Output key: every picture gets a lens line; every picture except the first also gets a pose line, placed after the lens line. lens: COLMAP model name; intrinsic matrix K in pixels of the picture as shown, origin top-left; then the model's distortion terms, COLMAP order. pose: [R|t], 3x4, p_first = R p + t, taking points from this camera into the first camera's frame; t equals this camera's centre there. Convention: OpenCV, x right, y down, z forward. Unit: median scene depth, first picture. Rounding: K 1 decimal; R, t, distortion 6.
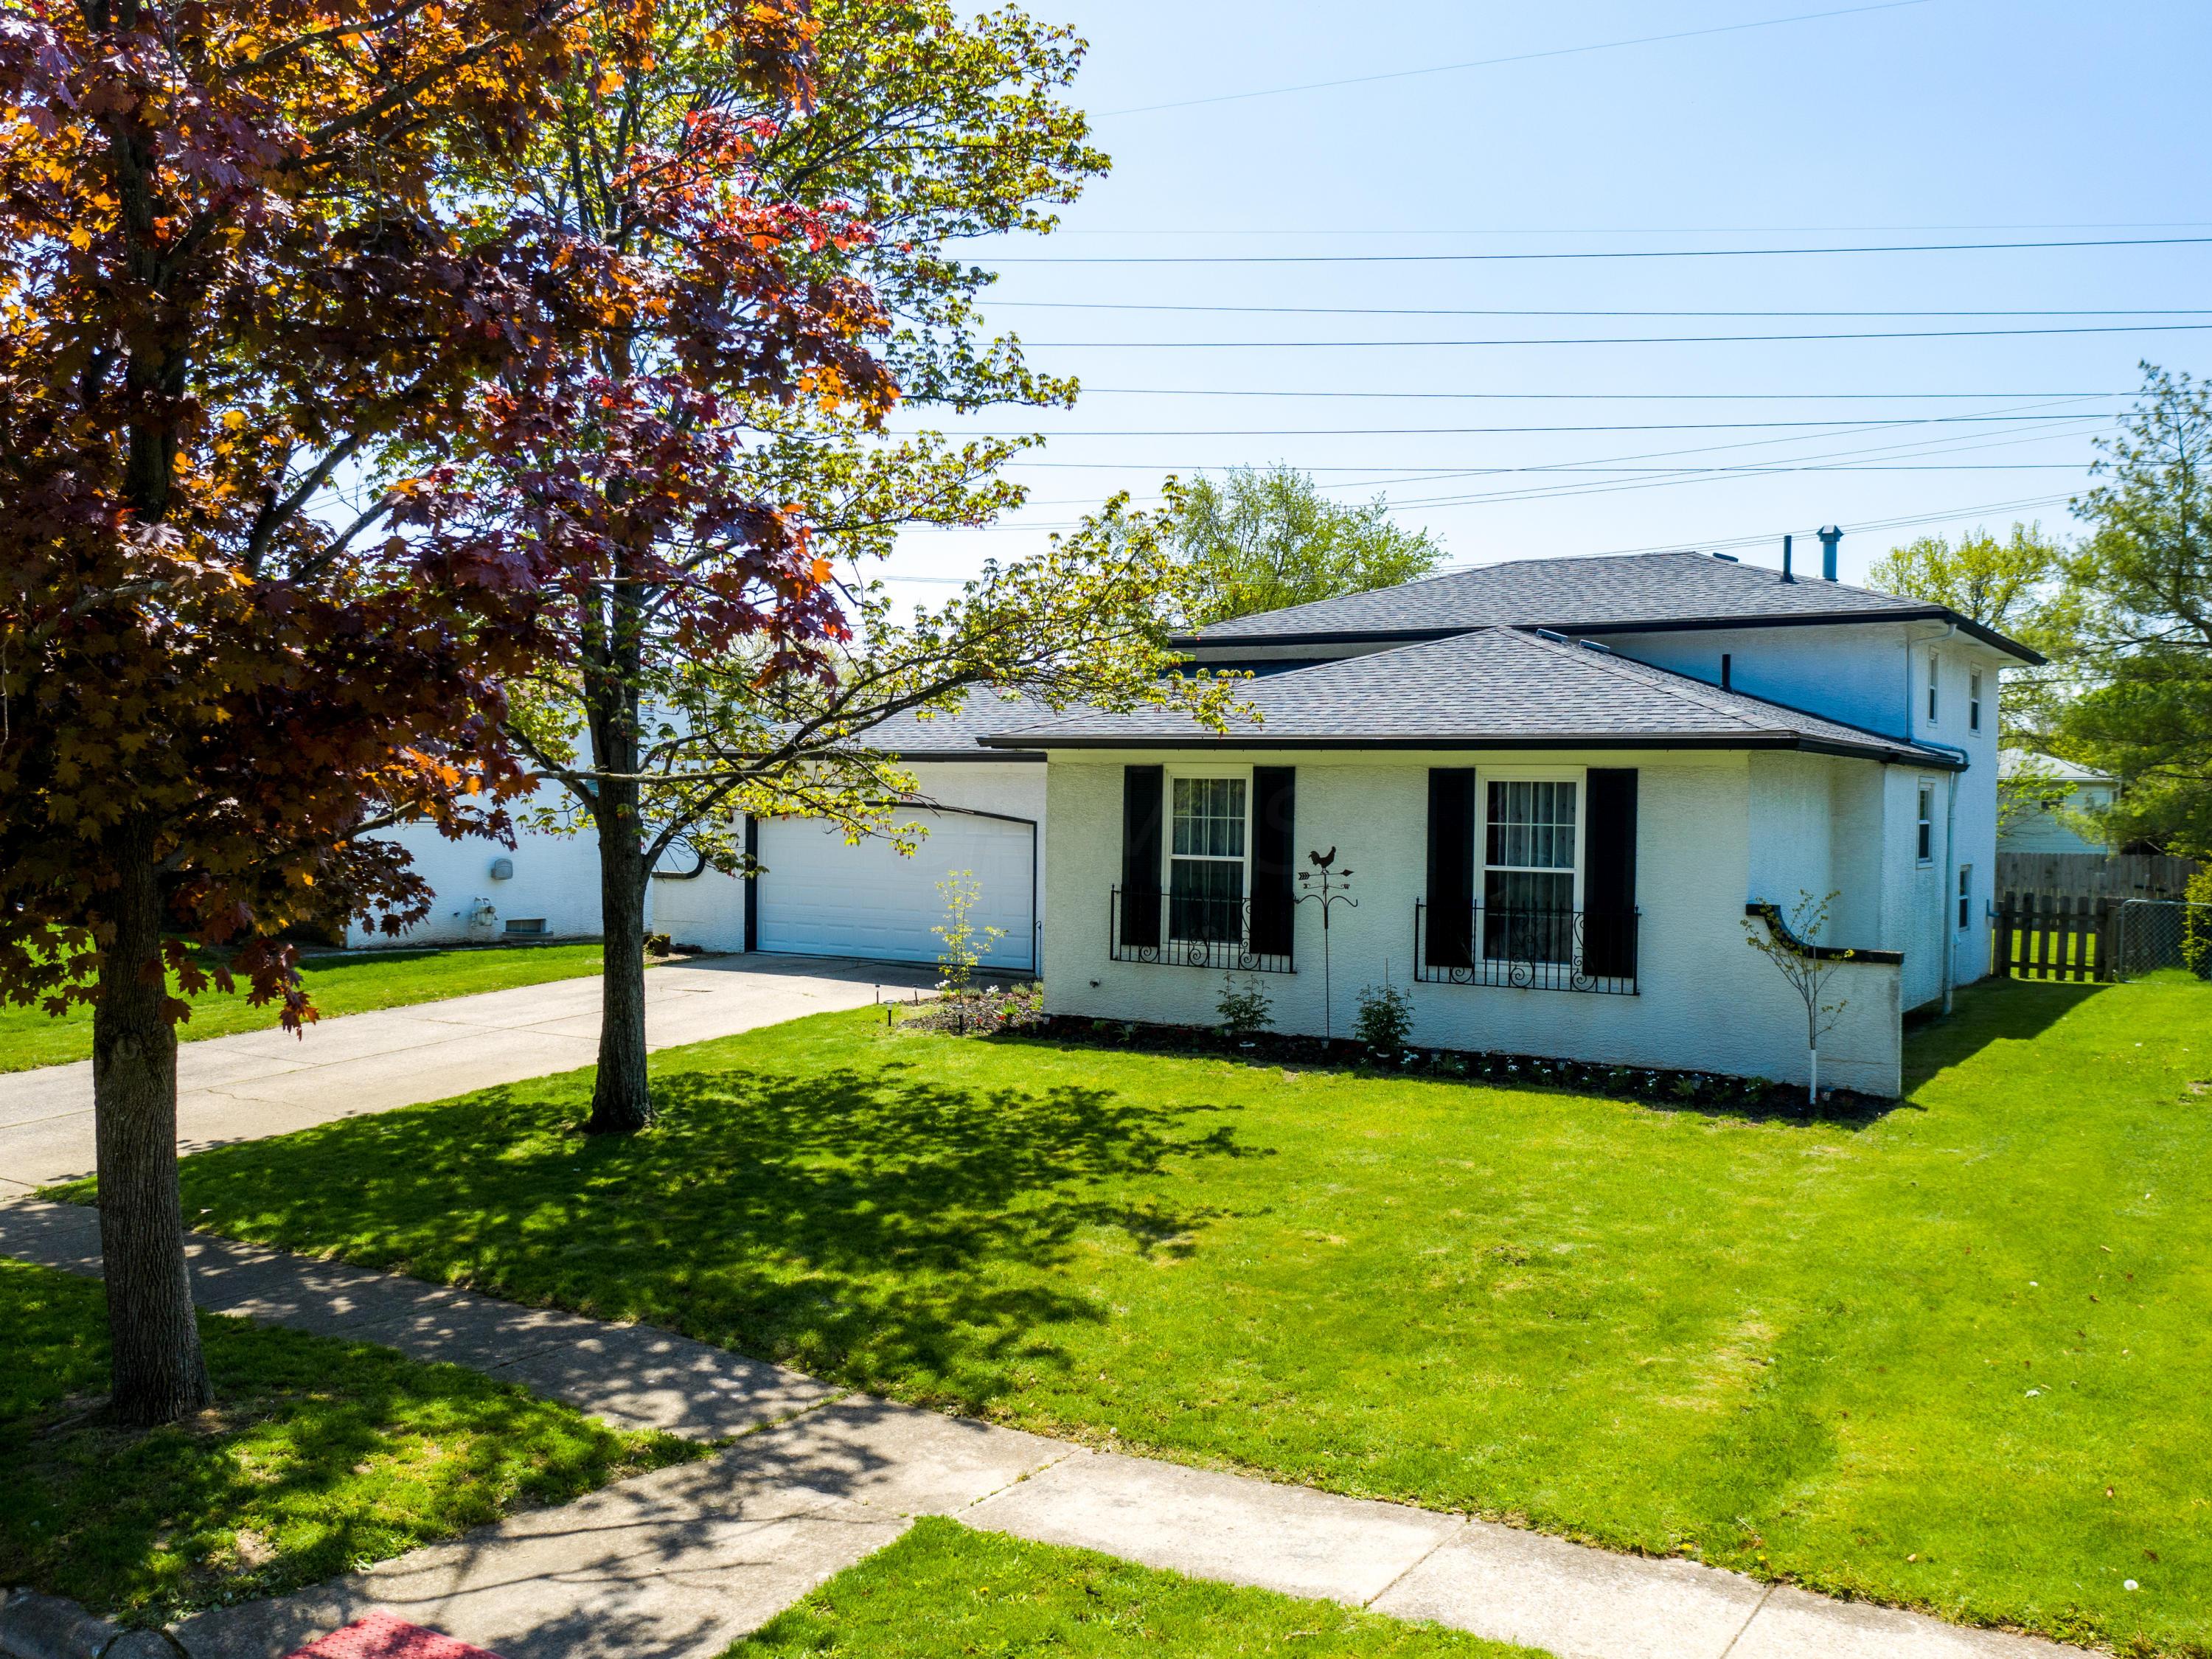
lens RADIAL K [[2049.4, 0, 1103.3], [0, 2049.4, 878.2], [0, 0, 1]] dist [0.112809, -0.354005]
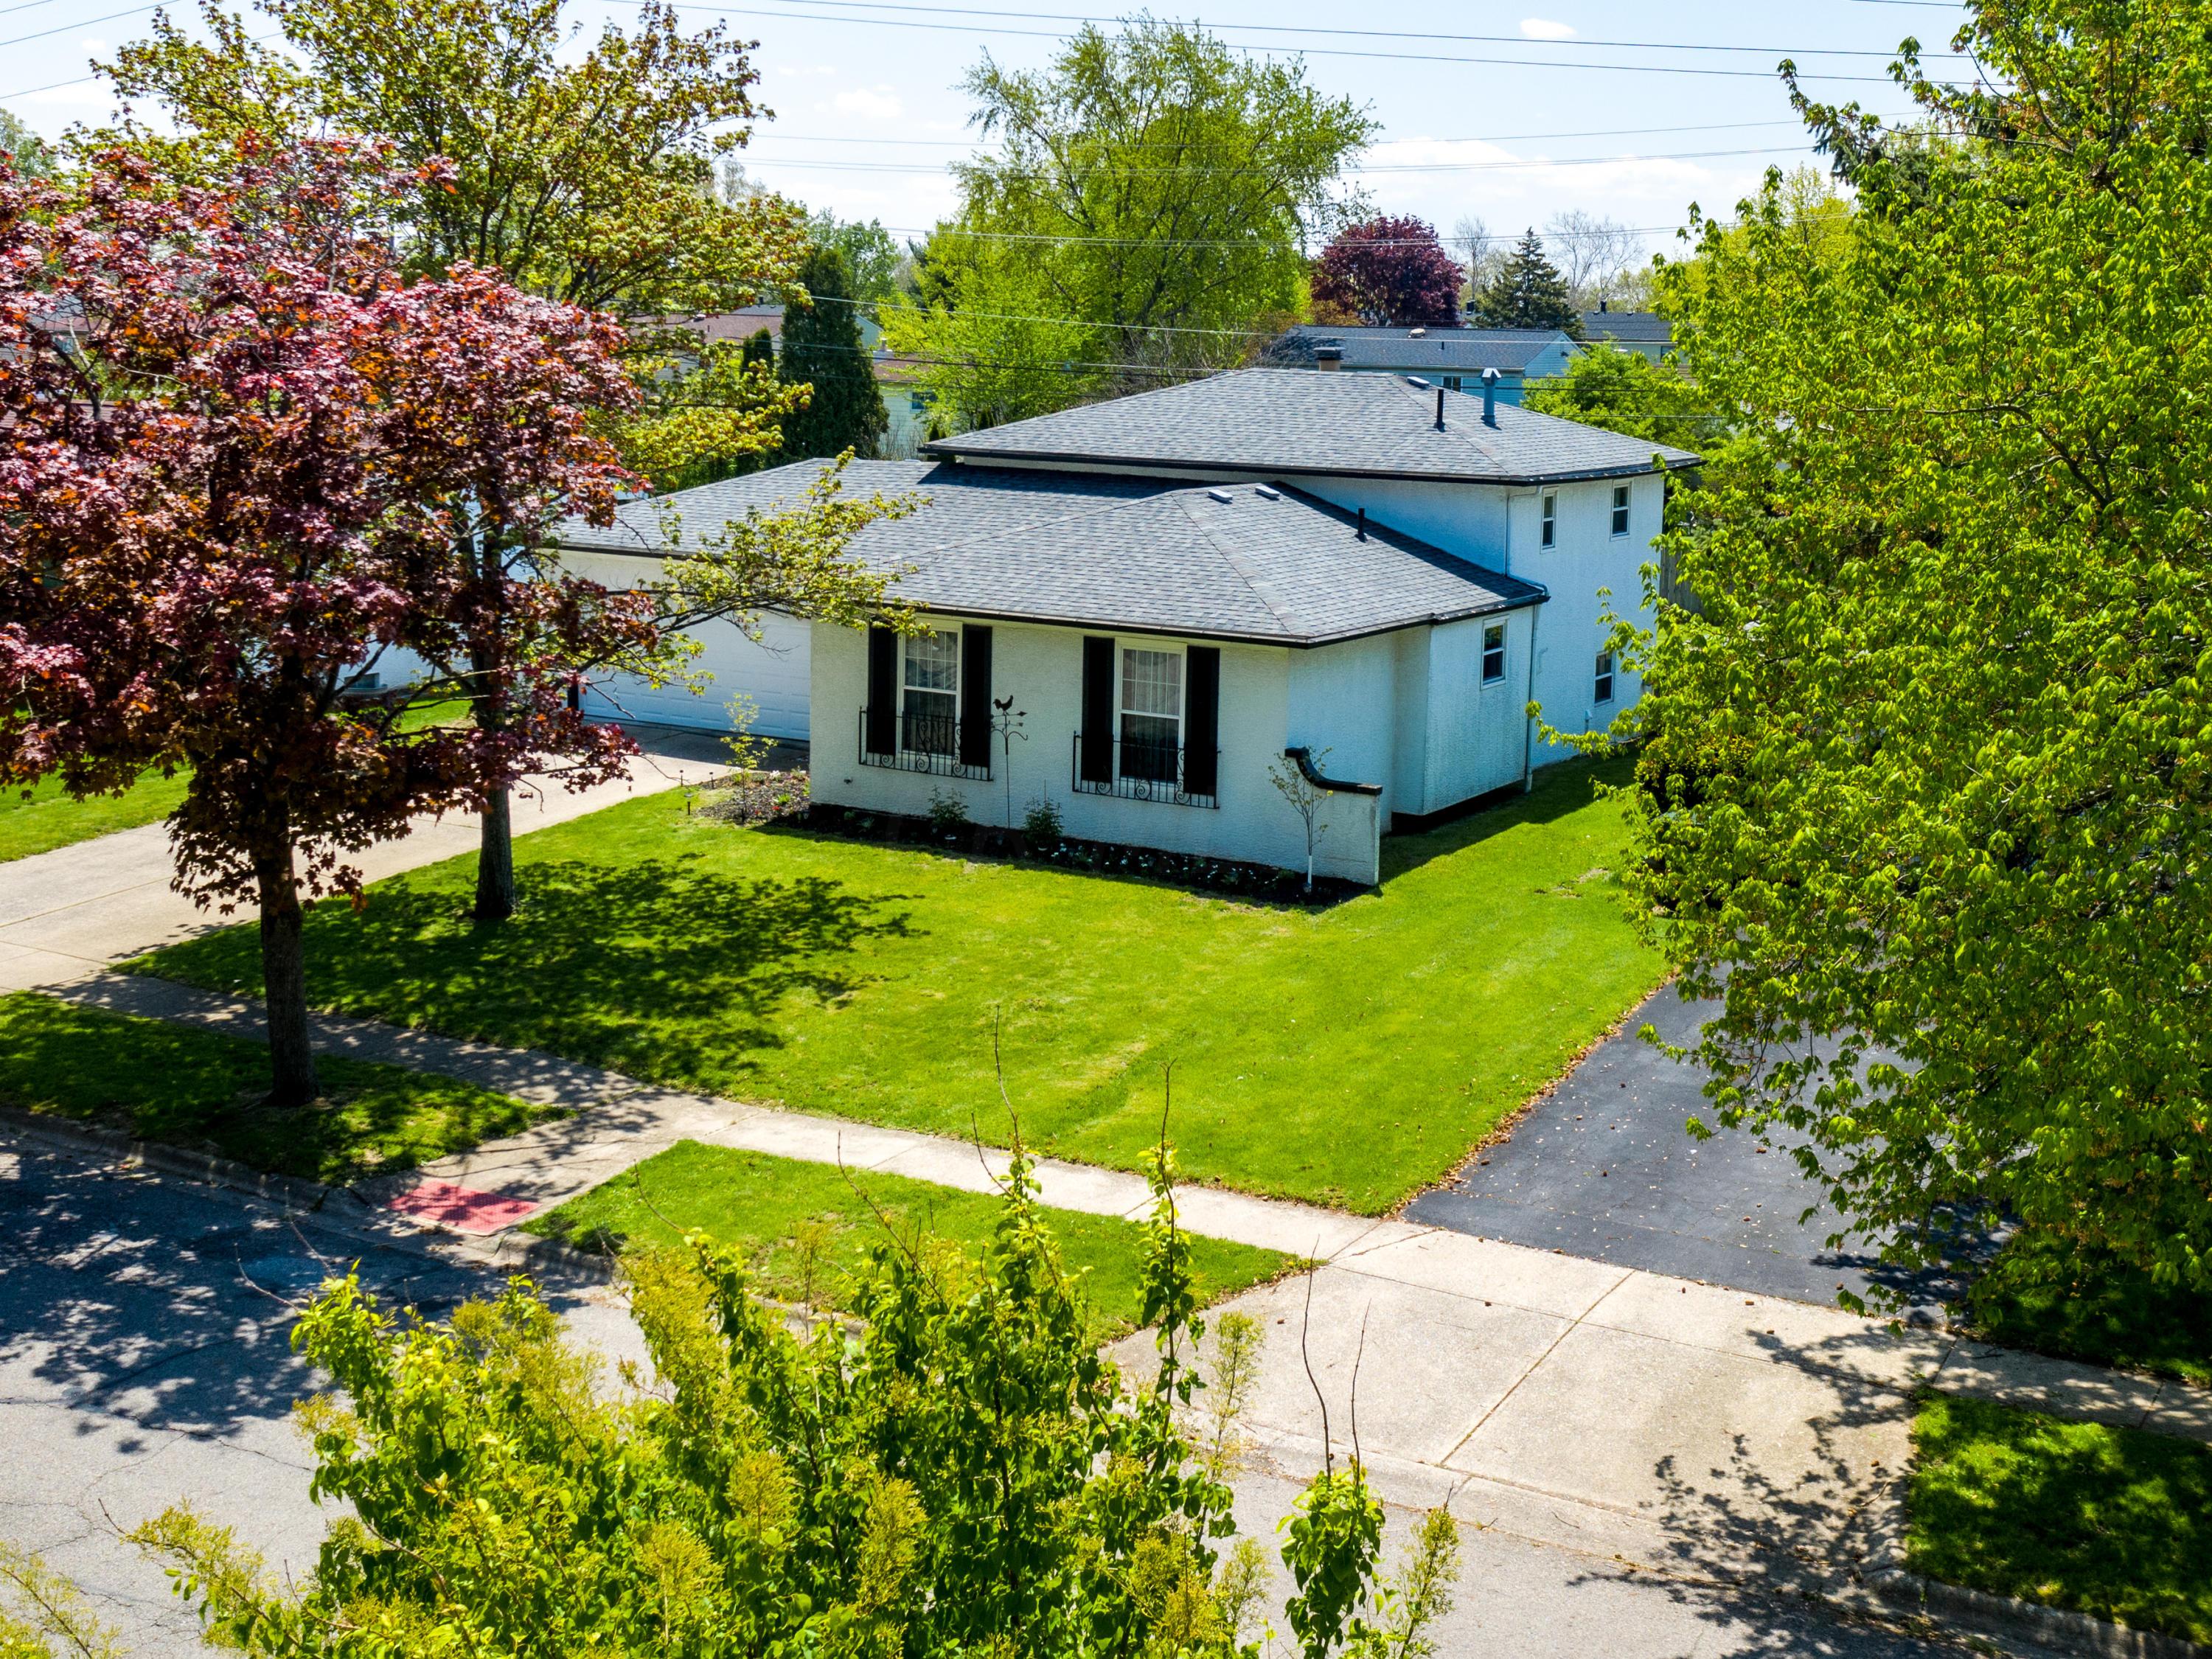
lens RADIAL K [[2318.6, 0, 1106.0], [0, 2318.6, 829.5], [0, 0, 1]] dist [0.194386, 0.004028]
pose [[0.998378, -0.000428, 0.056938, 0.111995], [-0.007207, 0.990981, 0.133810, -0.174135], [-0.056481, -0.134003, 0.989370, -0.710734]]
